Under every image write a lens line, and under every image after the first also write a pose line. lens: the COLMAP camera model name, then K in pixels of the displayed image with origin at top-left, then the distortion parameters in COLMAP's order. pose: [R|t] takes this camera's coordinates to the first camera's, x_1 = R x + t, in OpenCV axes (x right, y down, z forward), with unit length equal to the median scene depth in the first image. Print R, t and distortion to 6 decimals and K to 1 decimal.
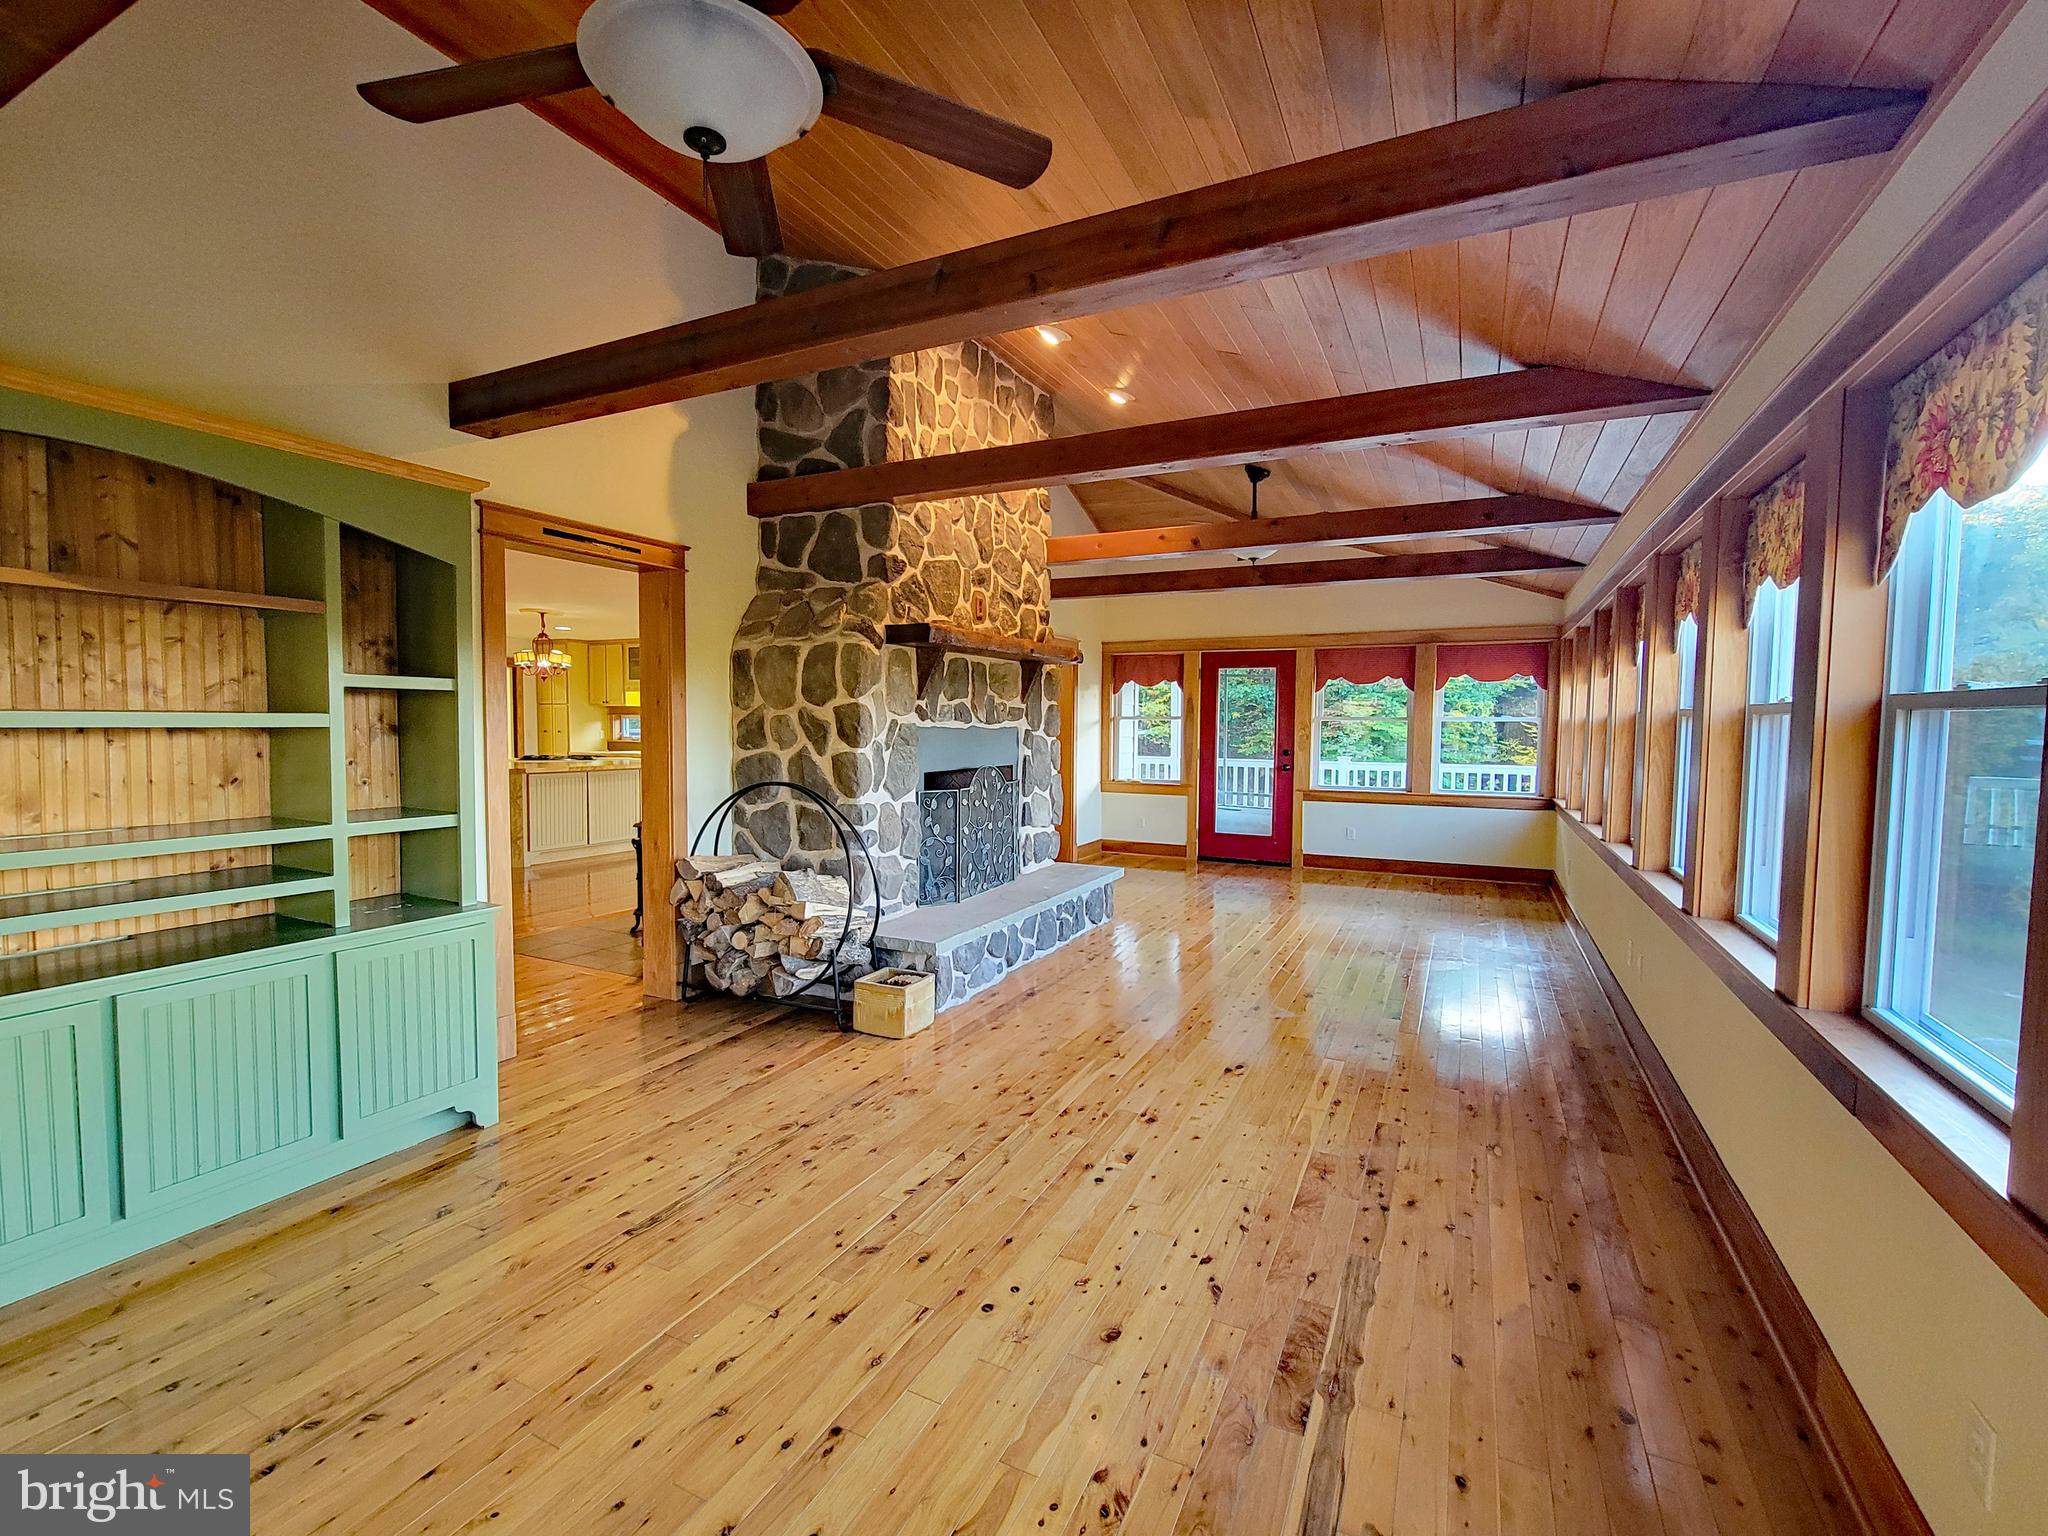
lens RADIAL K [[903.7, 0, 1011.1], [0, 903.7, 769.5], [0, 0, 1]] dist [-0.001351, -0.000469]
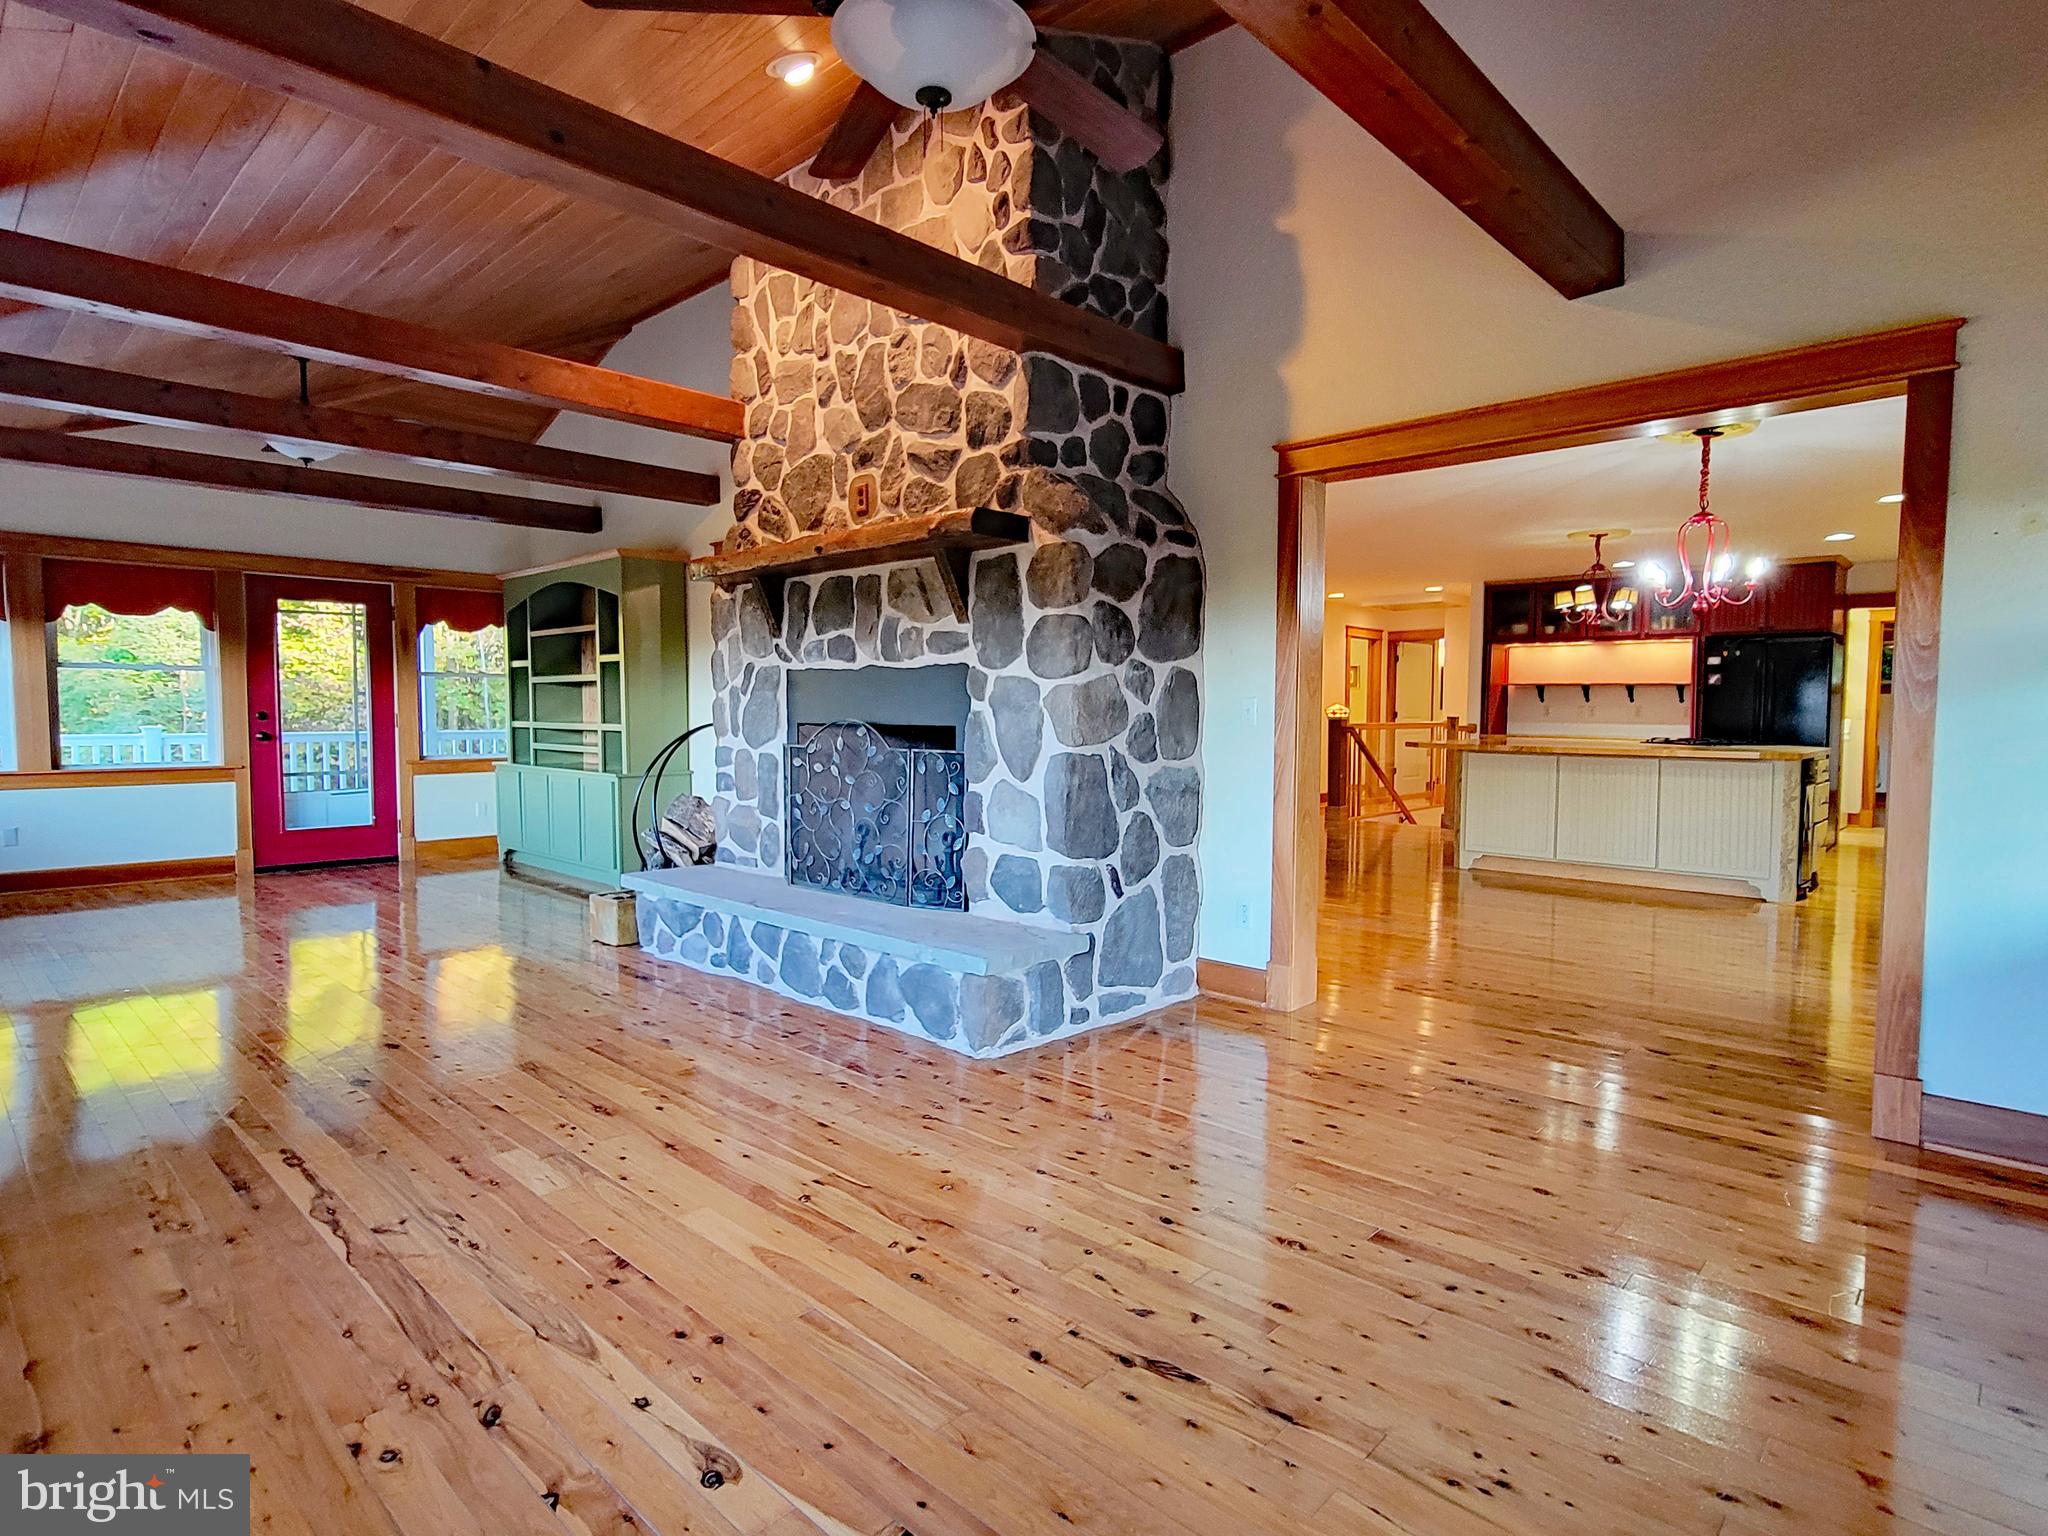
lens RADIAL K [[1074.3, 0, 1011.1], [0, 1074.3, 771.2], [0, 0, 1]] dist [-0.004258, 0.000104]
pose [[-0.292611, 0.047969, -0.955028, 0.825496], [-0.057626, 0.996041, 0.067685, -0.031212], [0.954494, 0.074839, -0.288688, 1.505457]]
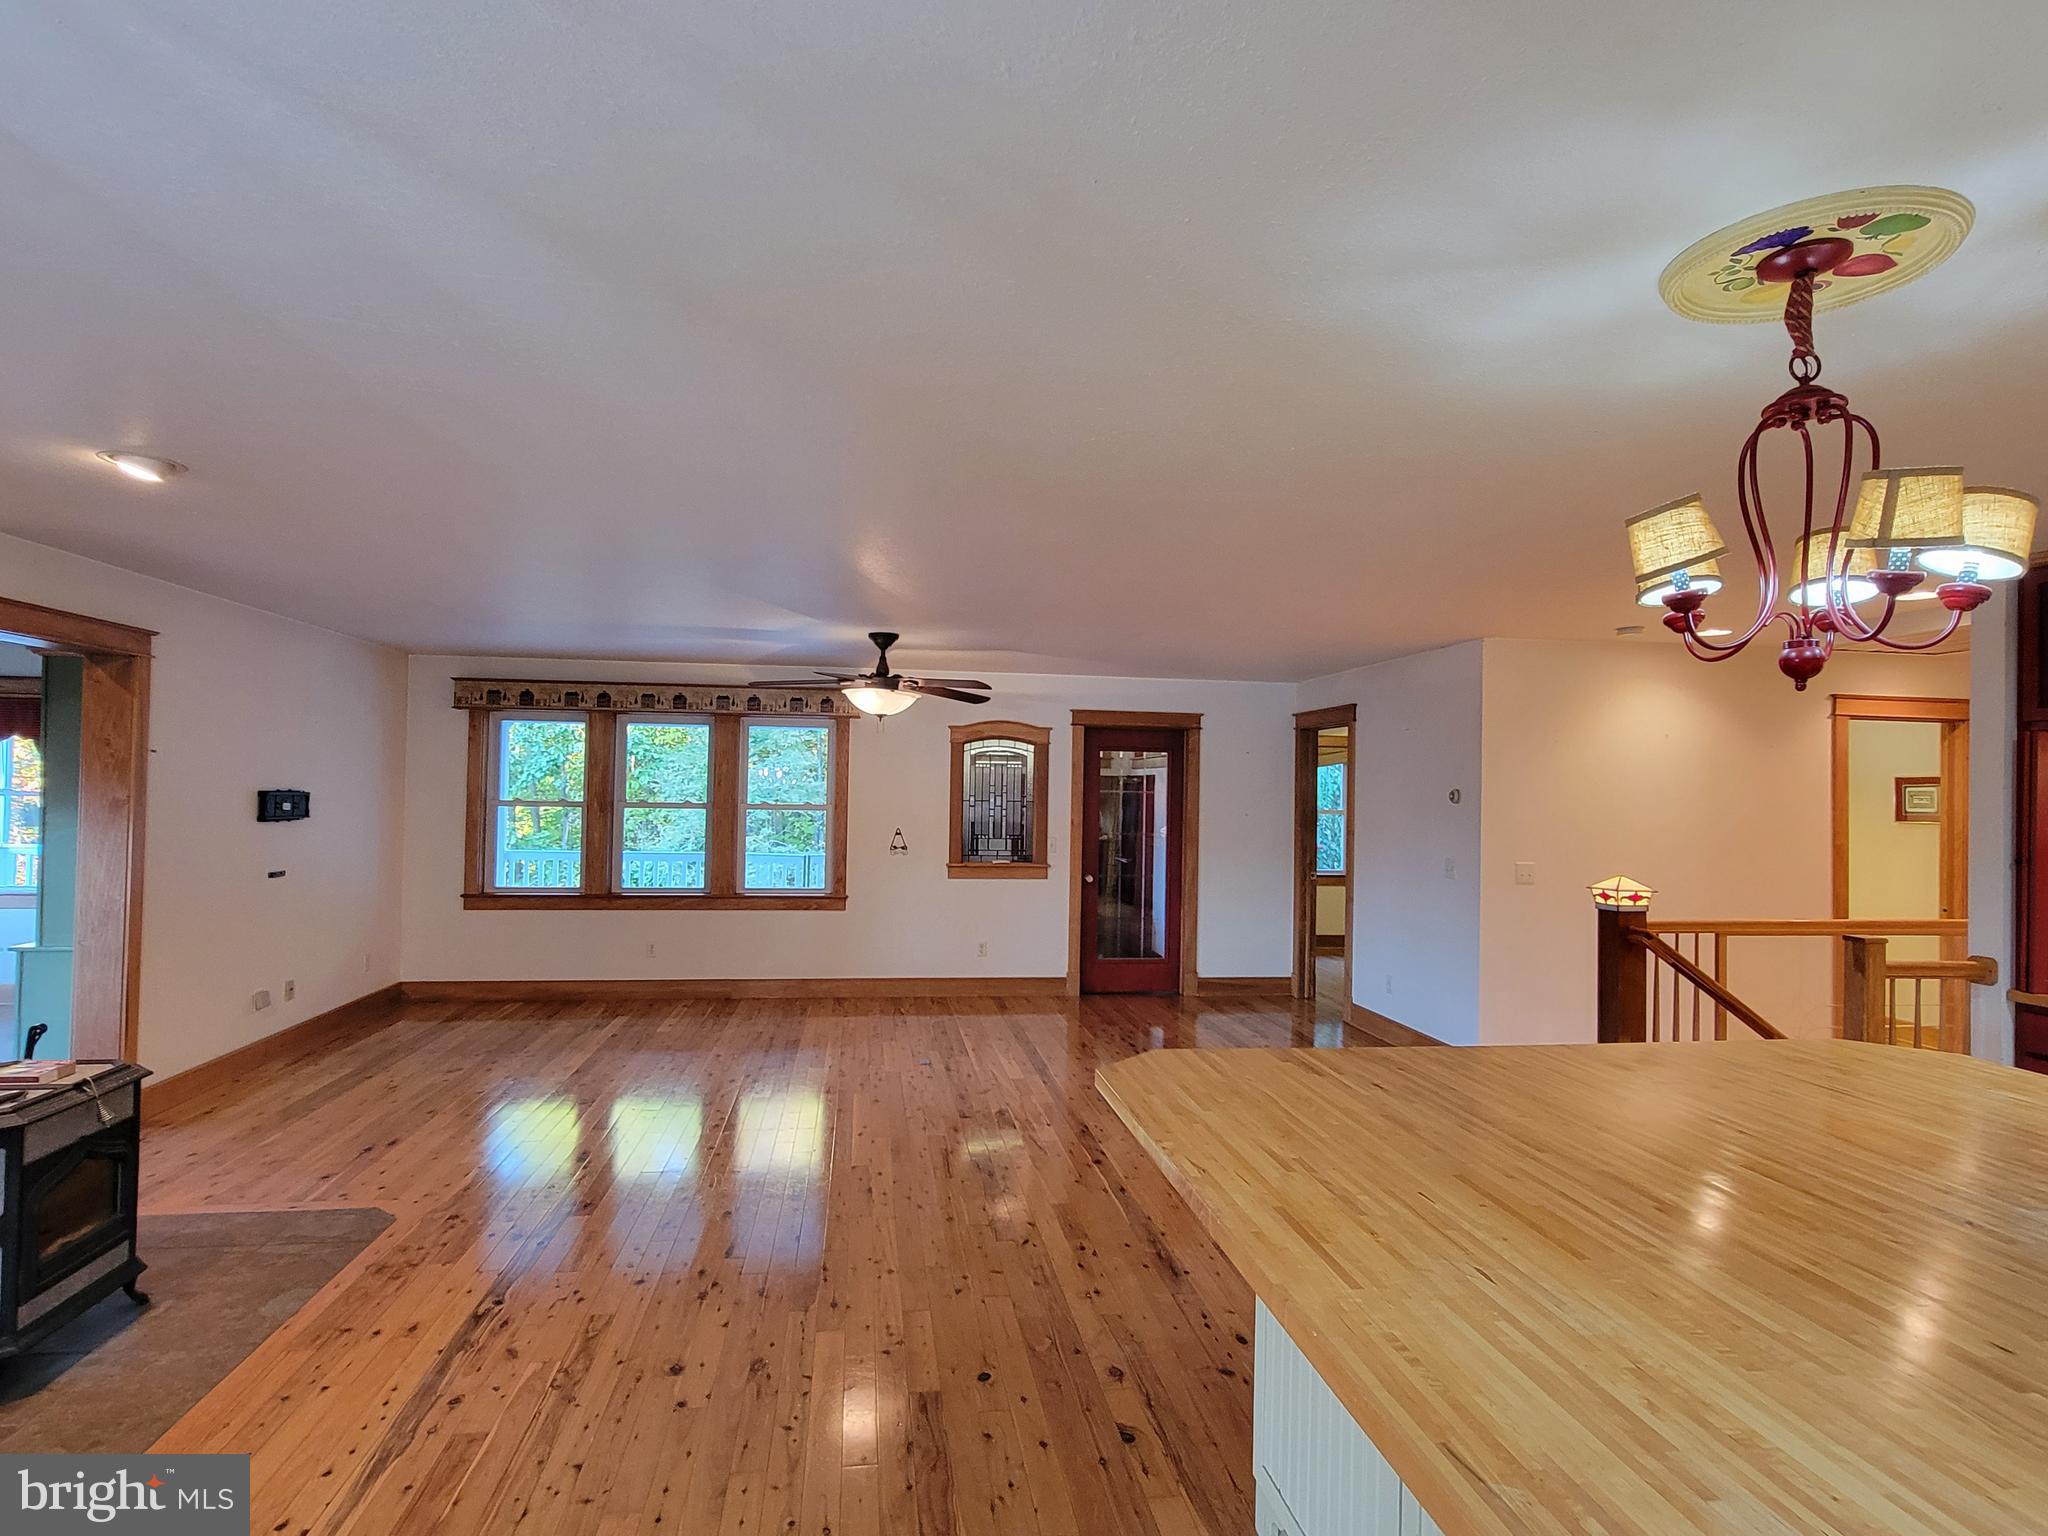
lens RADIAL K [[1074.3, 0, 1011.1], [0, 1074.3, 771.2], [0, 0, 1]] dist [-0.004258, 0.000104]
pose [[-0.821272, -0.033260, -0.569567, -0.555666], [-0.055193, 0.998249, 0.021291, -0.148009], [0.567861, 0.048922, -0.821669, 2.004571]]
